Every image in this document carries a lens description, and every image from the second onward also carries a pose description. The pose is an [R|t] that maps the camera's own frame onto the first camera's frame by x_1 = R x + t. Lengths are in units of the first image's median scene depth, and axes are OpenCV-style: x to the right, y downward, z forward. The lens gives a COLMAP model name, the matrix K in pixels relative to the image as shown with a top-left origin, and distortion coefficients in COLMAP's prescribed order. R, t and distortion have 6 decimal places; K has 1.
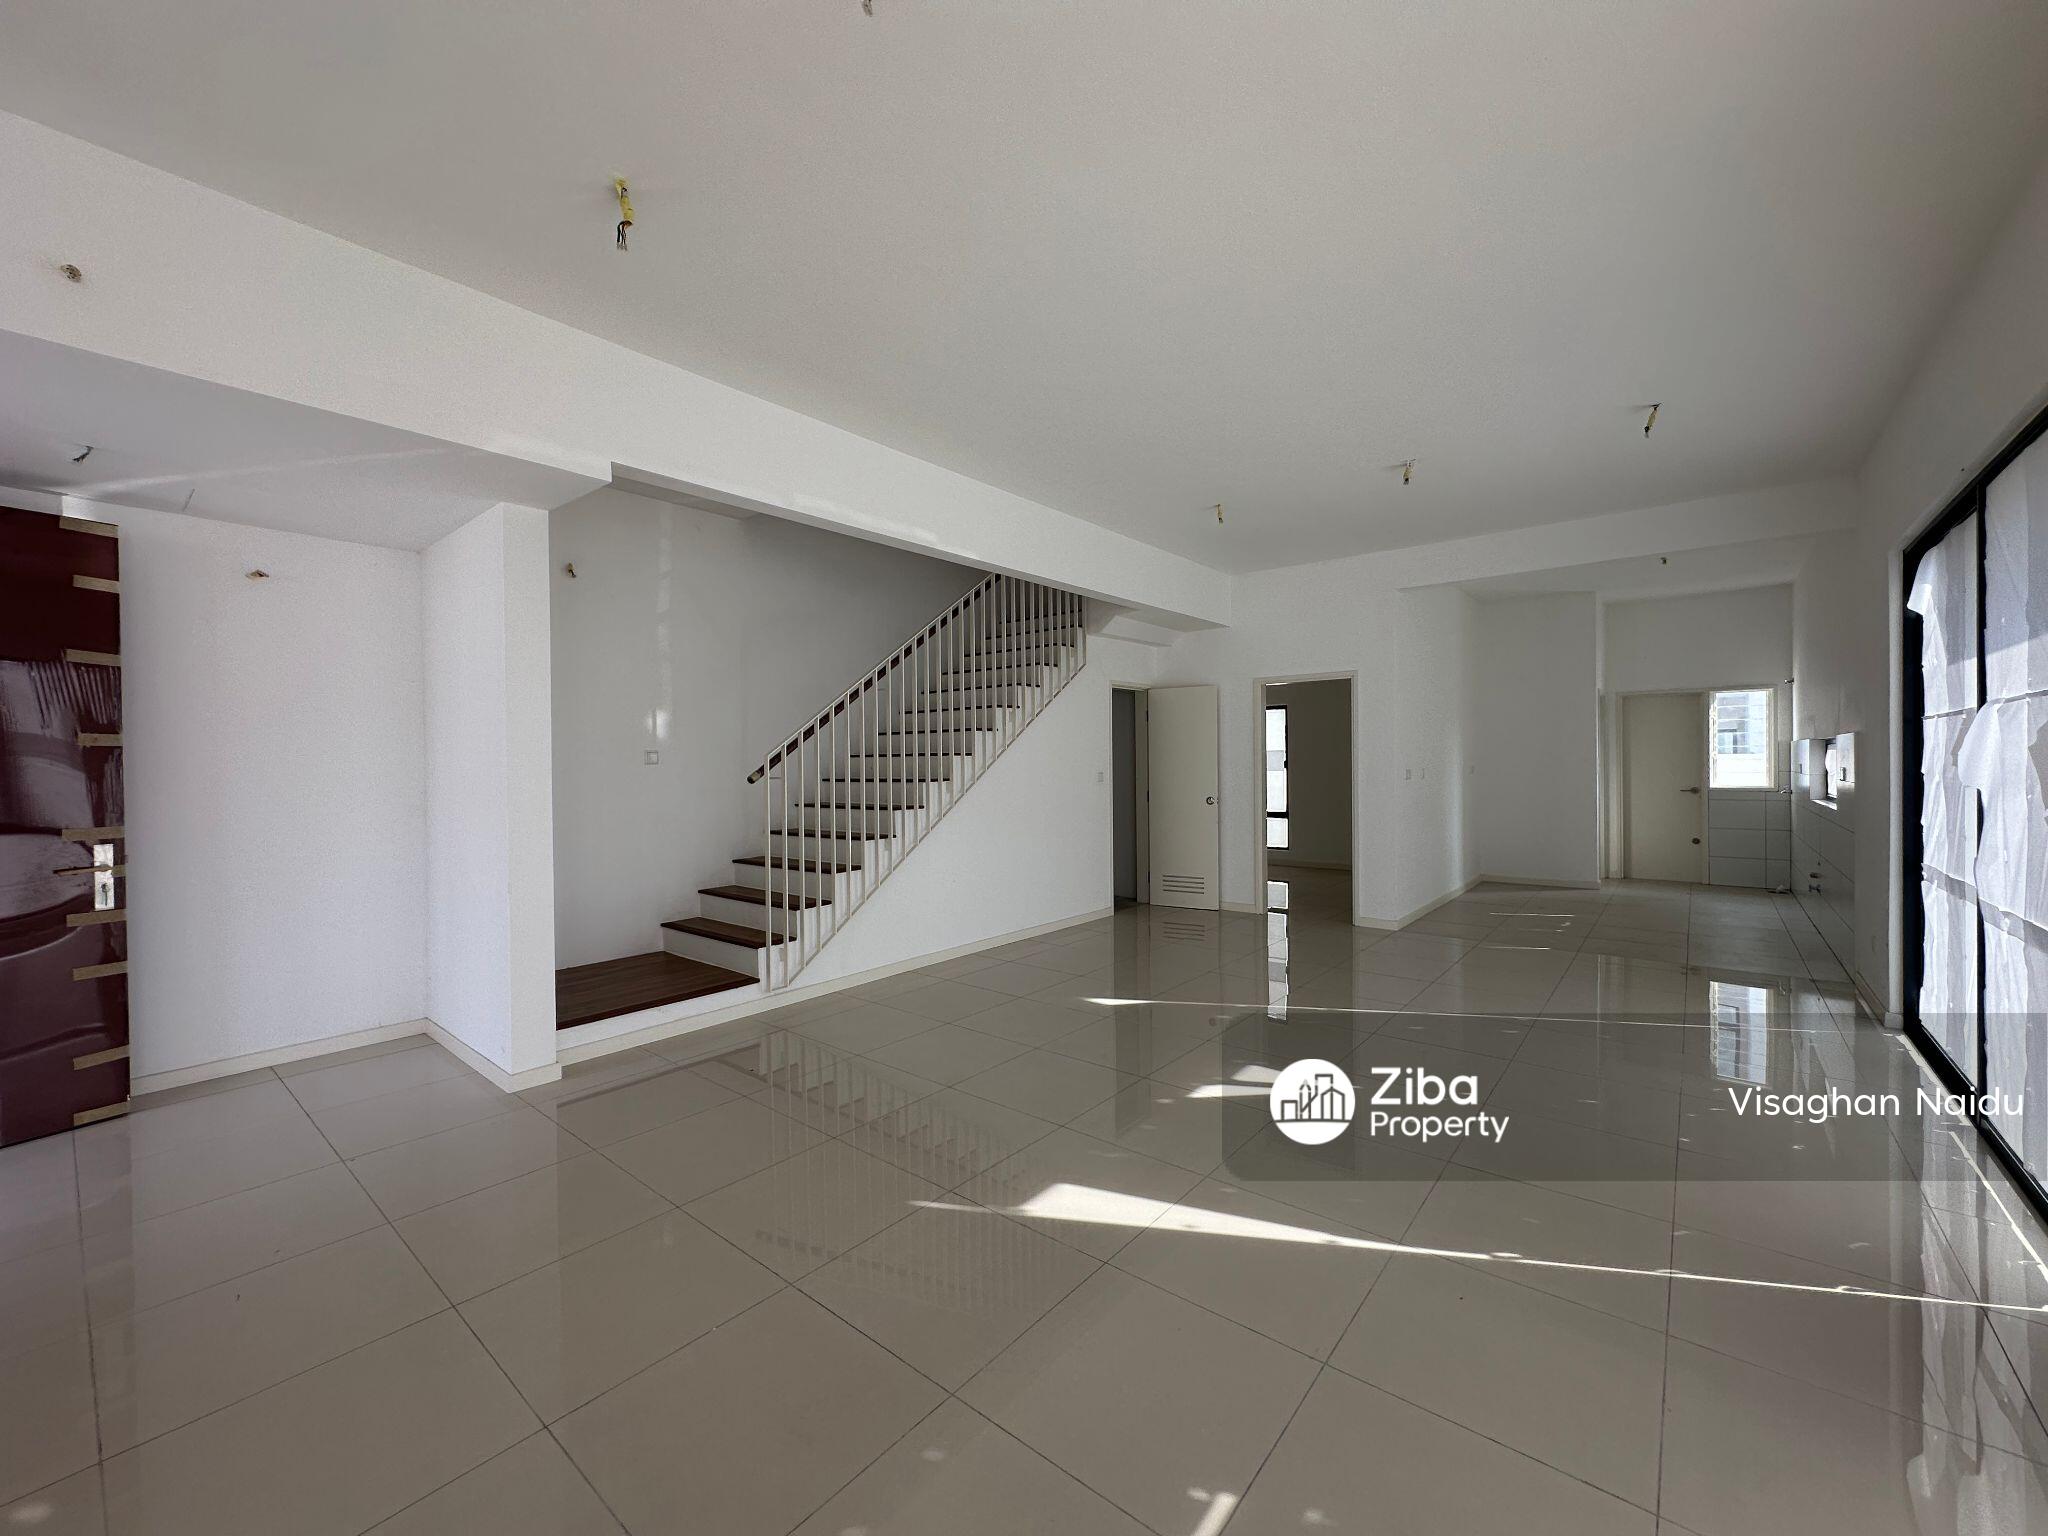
lens RADIAL K [[815.8, 0, 1023.1], [0, 815.8, 772.6], [0, 0, 1]] dist [-0.002666, 0.000205]
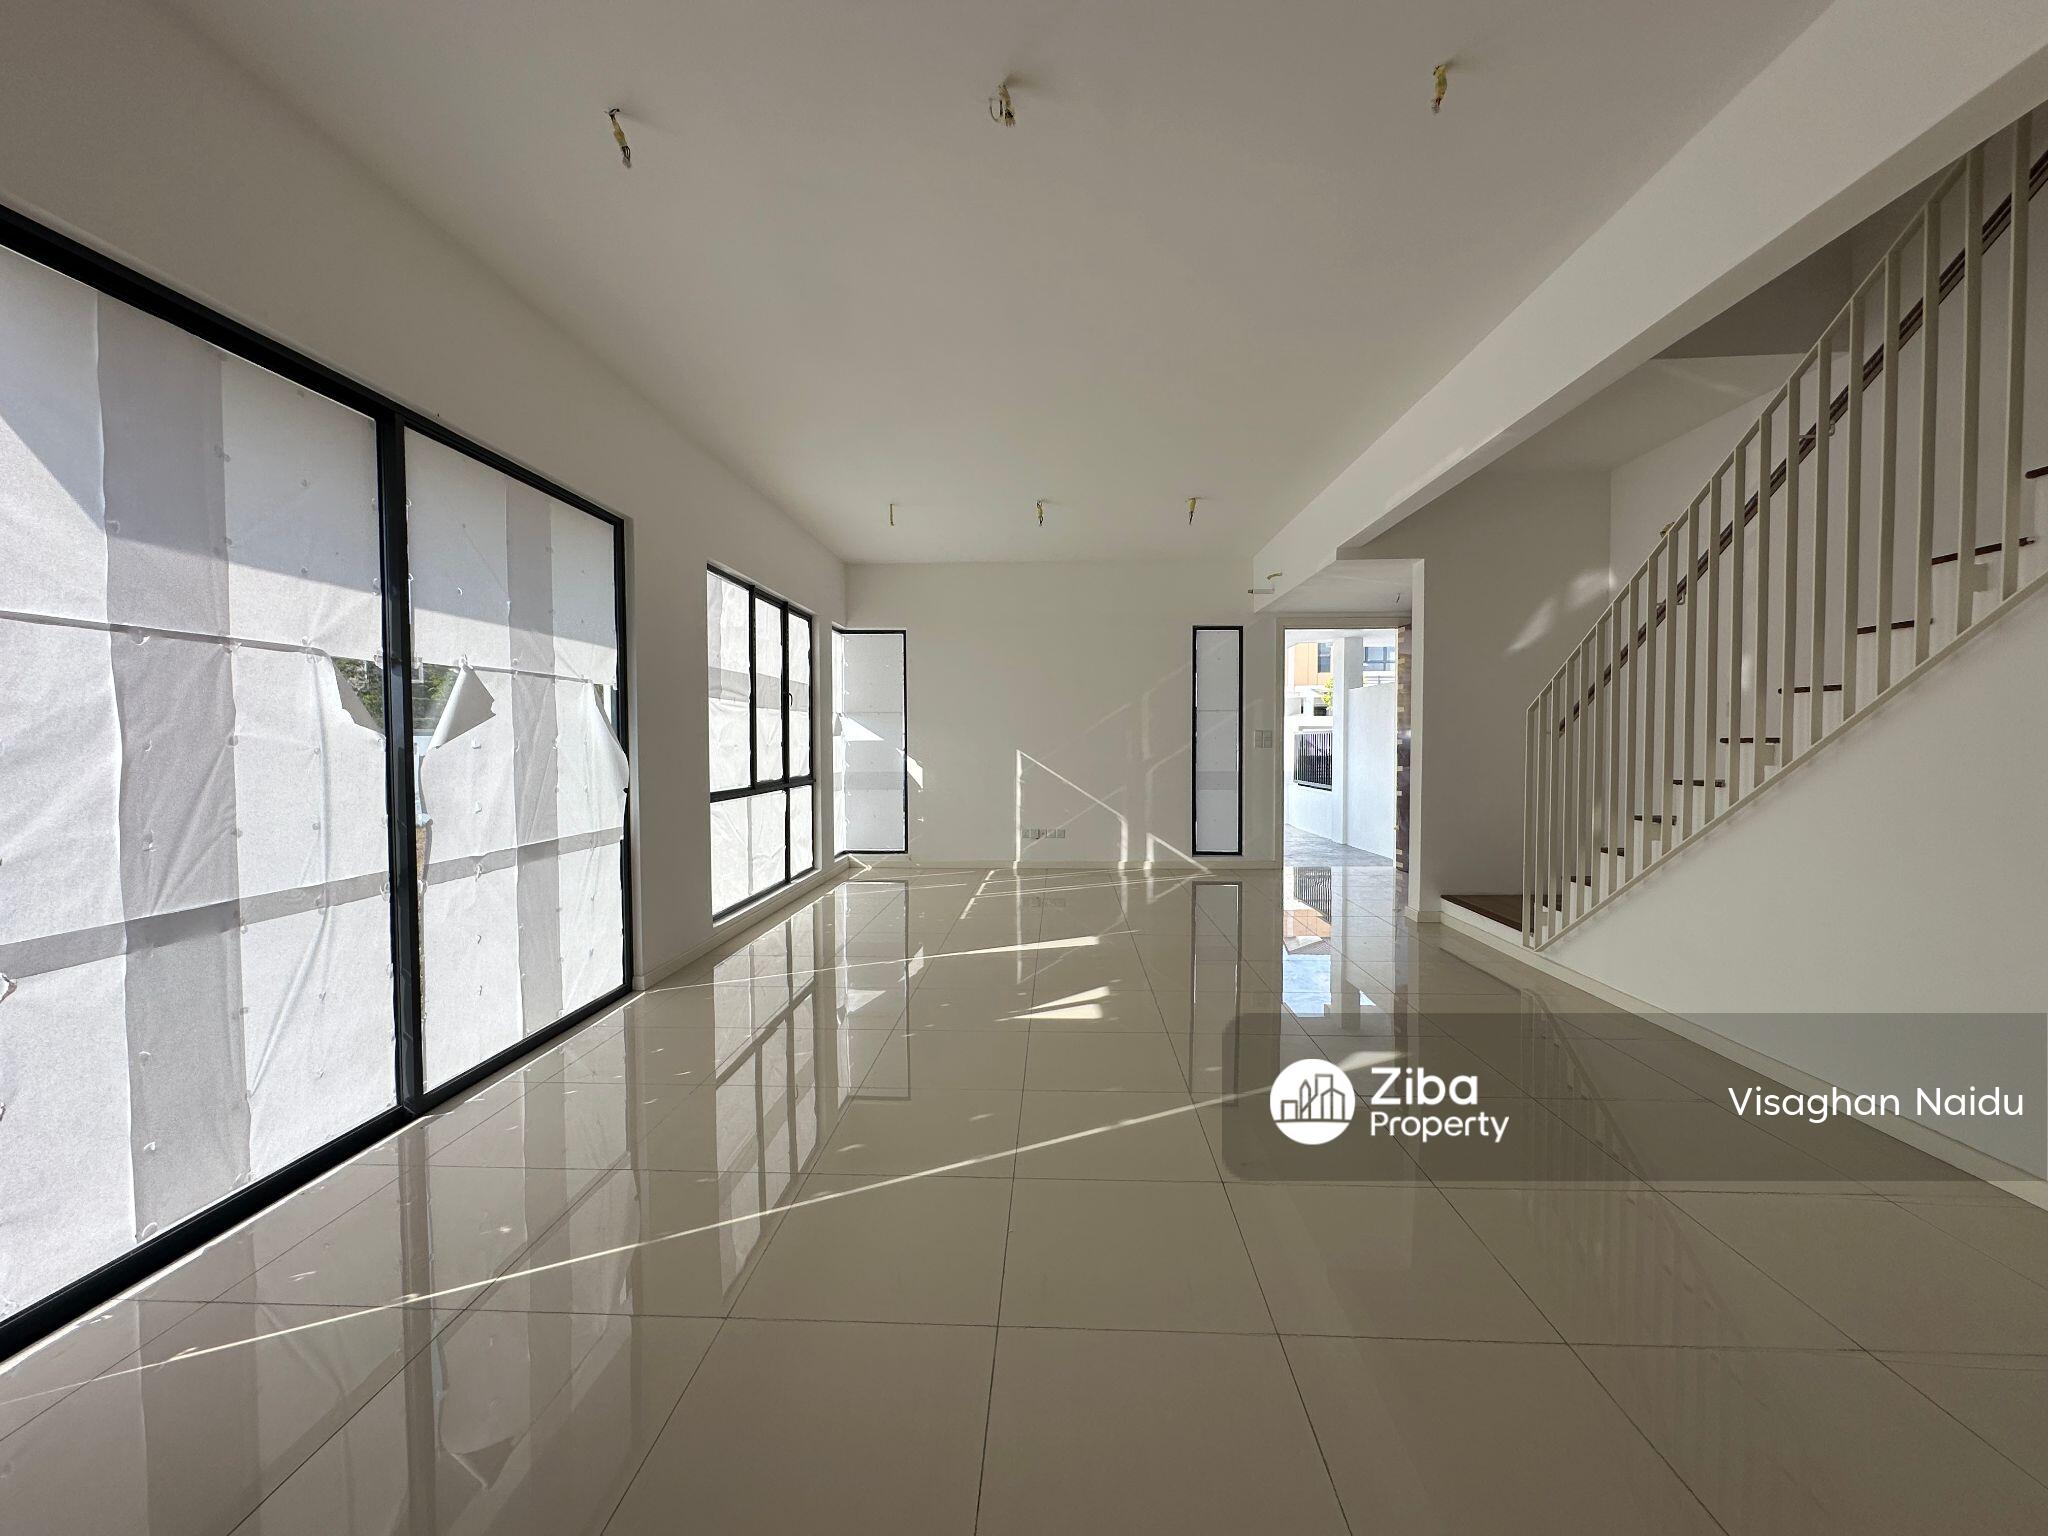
lens RADIAL K [[815.8, 0, 1021.4], [0, 815.8, 762.2], [0, 0, 1]] dist [-0.002666, 0.000205]
pose [[-0.795548, 0.028273, -0.605231, 0.416926], [0.004314, 0.999150, 0.041004, -0.000839], [0.605876, 0.030009, -0.794993, 0.753322]]
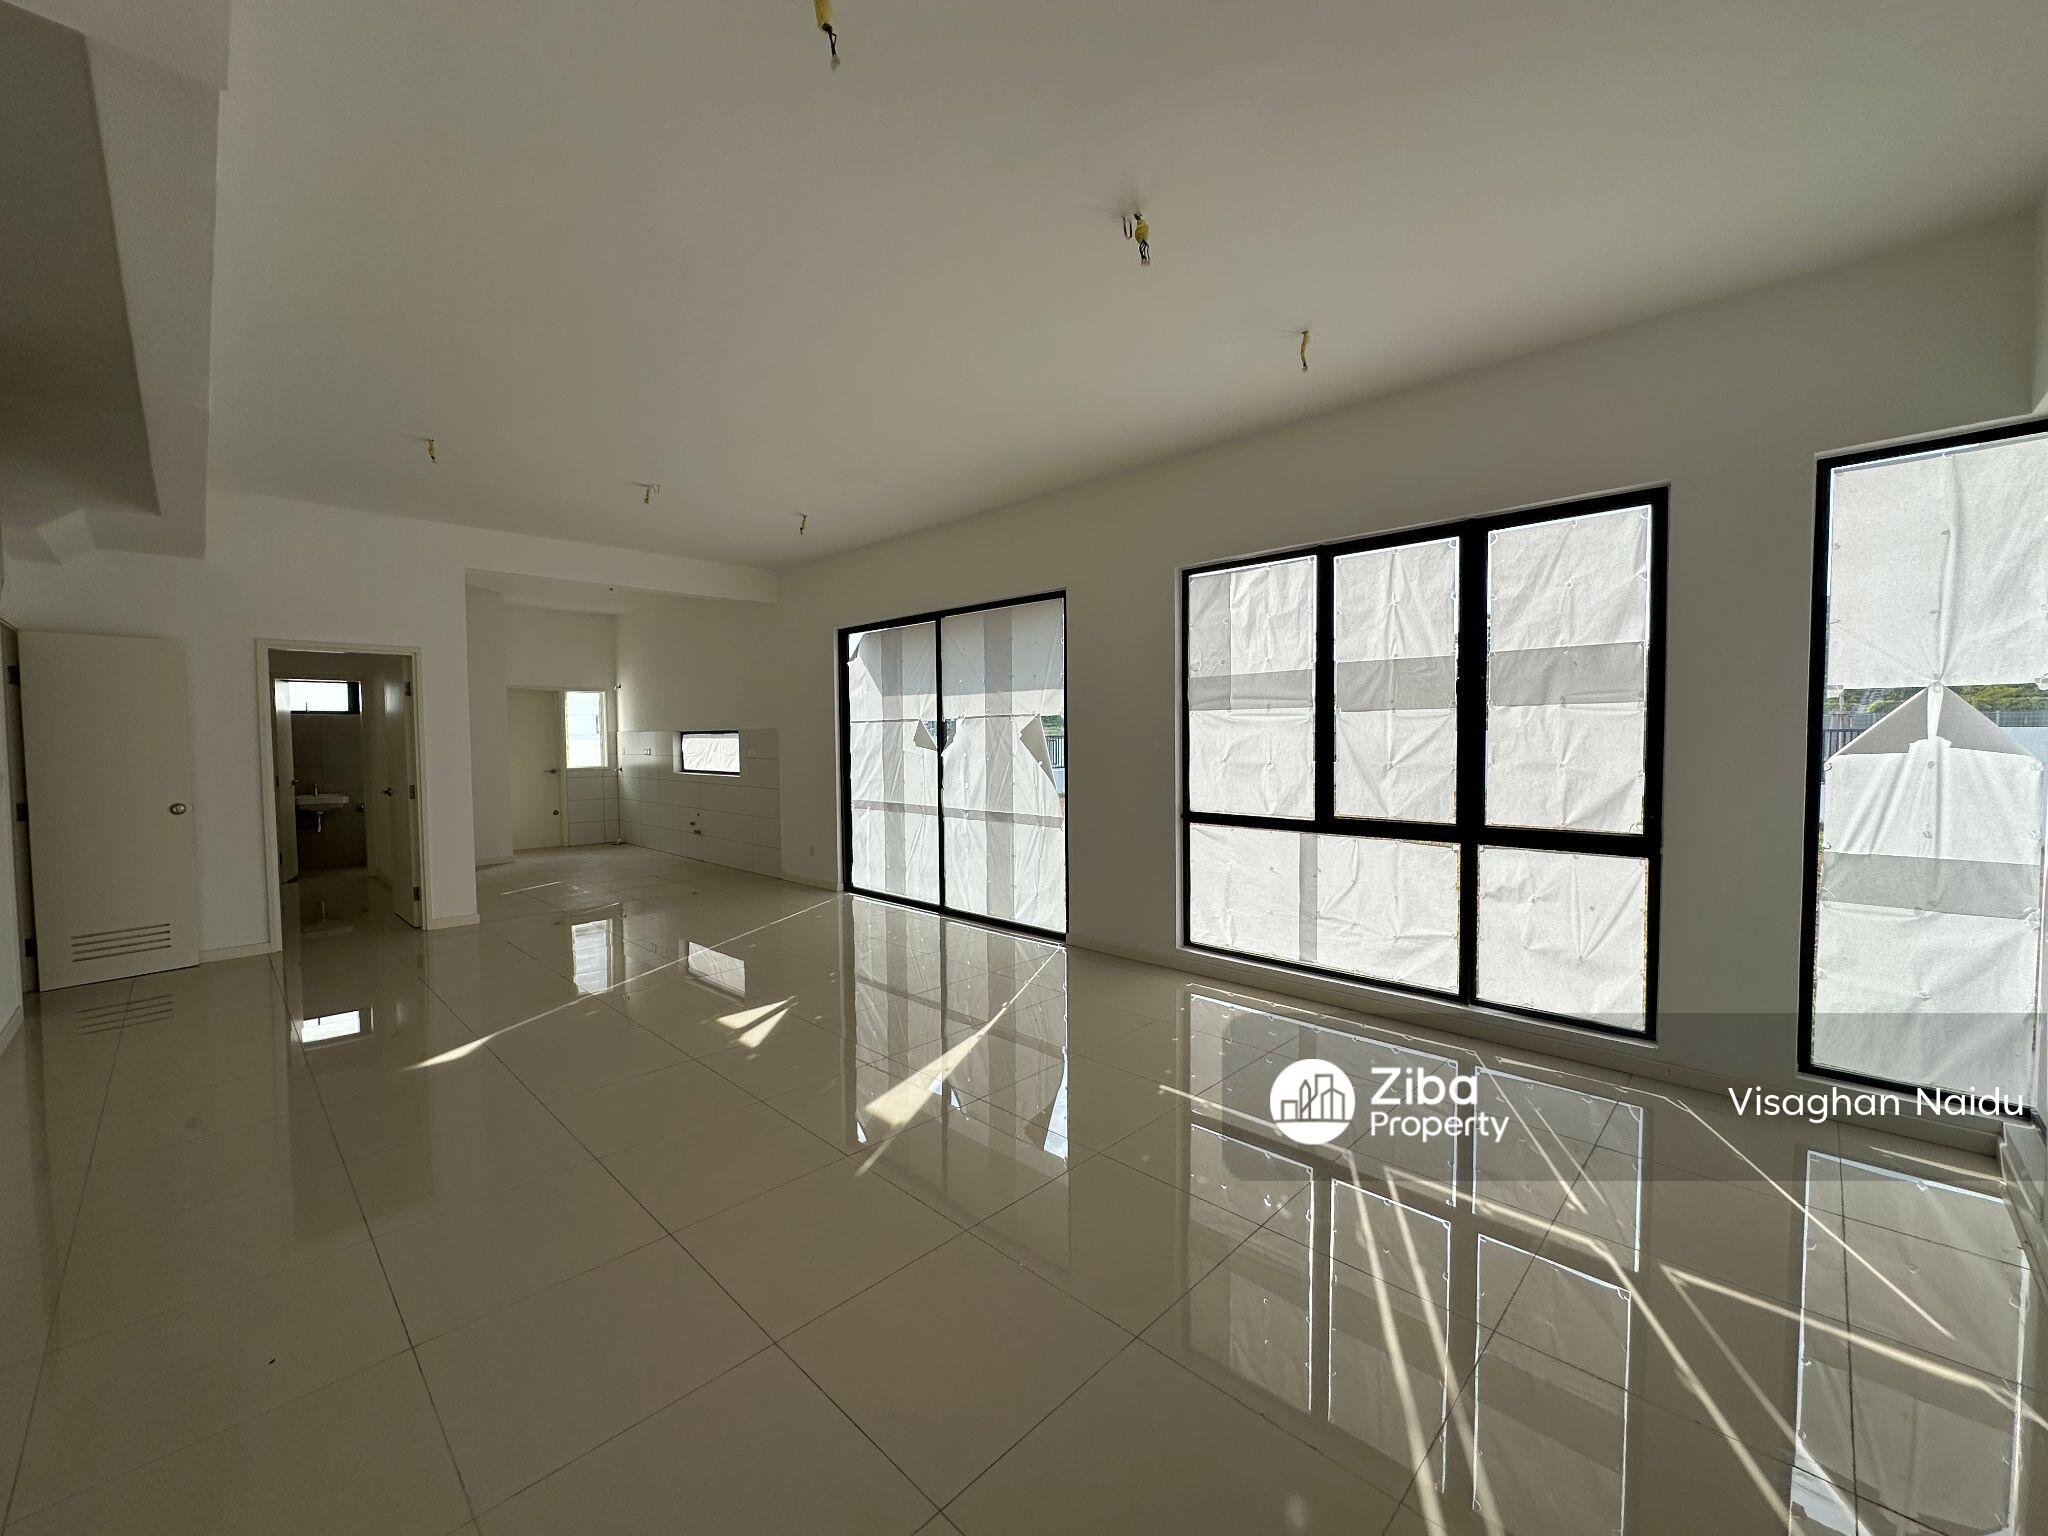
lens RADIAL K [[815.8, 0, 1012.1], [0, 815.8, 780.7], [0, 0, 1]] dist [-0.002666, 0.000205]
pose [[0.092696, -0.047298, 0.994570, -0.338818], [0.020404, 0.998752, 0.045595, -0.004934], [-0.995485, 0.016067, 0.093545, 0.211180]]
